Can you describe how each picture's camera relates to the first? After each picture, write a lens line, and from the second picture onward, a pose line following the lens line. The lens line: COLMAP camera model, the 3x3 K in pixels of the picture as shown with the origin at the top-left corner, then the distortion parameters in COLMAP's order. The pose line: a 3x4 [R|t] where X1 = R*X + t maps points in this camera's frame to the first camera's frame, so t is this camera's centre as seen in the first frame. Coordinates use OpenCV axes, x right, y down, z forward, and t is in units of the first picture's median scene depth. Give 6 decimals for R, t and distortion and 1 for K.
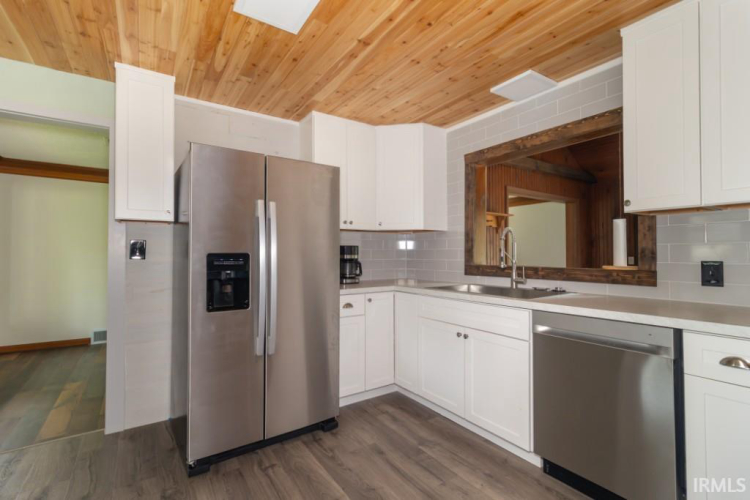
lens RADIAL K [[366.4, 0, 406.1], [0, 366.4, 247.2], [0, 0, 1]] dist [-0.000605, -0.000114]
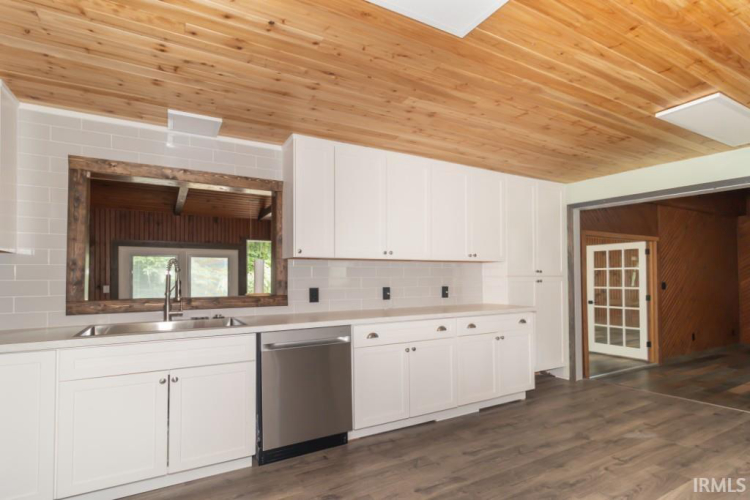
lens RADIAL K [[333.5, 0, 353.2], [0, 333.5, 271.6], [0, 0, 1]] dist [0.001752, 0.000364]
pose [[0.176416, 0.019723, 0.984118, -0.548231], [-0.011527, 0.999772, -0.017971, -0.010492], [-0.984248, -0.008173, 0.176603, 0.411972]]
